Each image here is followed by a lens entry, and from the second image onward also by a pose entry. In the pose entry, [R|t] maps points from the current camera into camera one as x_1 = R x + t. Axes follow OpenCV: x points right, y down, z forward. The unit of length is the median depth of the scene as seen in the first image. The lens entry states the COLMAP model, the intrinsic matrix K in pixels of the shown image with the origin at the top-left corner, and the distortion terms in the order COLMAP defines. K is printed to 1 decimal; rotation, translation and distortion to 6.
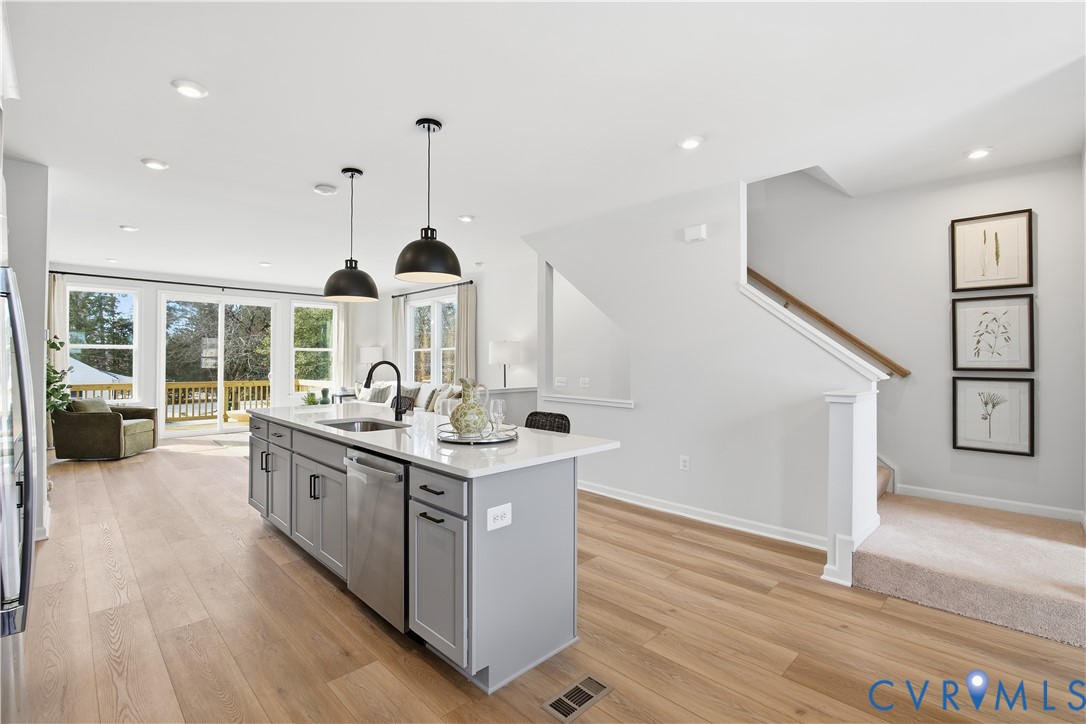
lens RADIAL K [[510.1, 0, 543.3], [0, 510.1, 357.8], [0, 0, 1]] dist [0.000132, 0.001136]
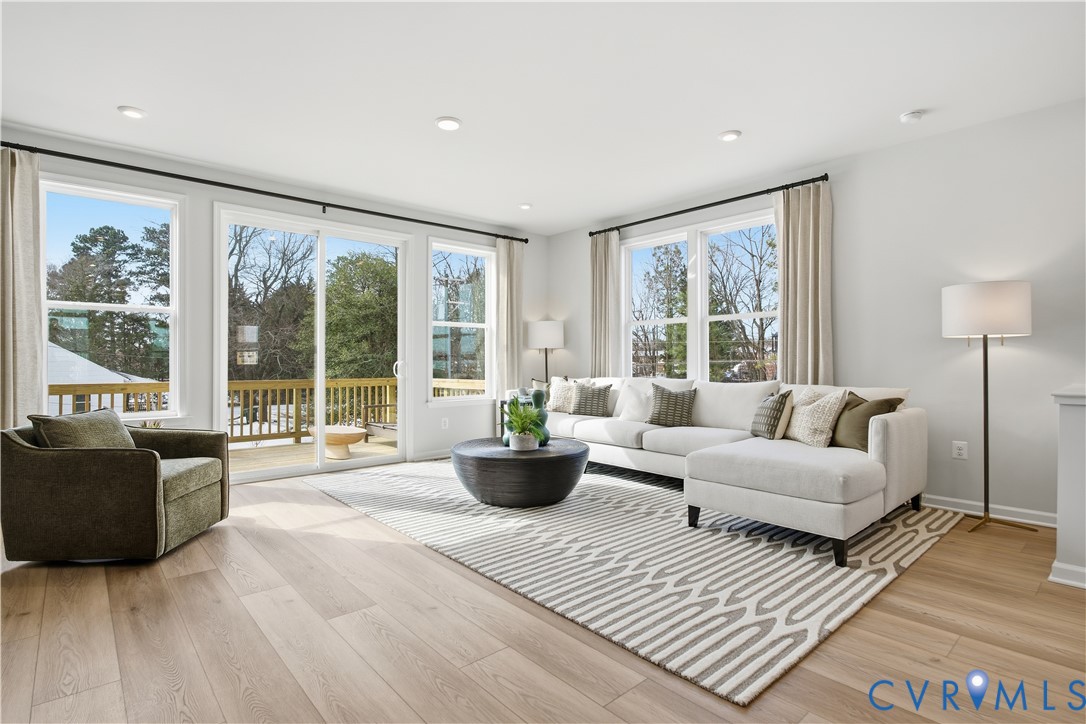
lens RADIAL K [[535.5, 0, 541.7], [0, 535.5, 365.0], [0, 0, 1]] dist [-0.001849, -0.001707]
pose [[0.999324, -0.002822, -0.036662, -0.405291], [0.003271, 0.999920, 0.012211, 0.028490], [0.036625, -0.012322, 0.999253, 0.469964]]
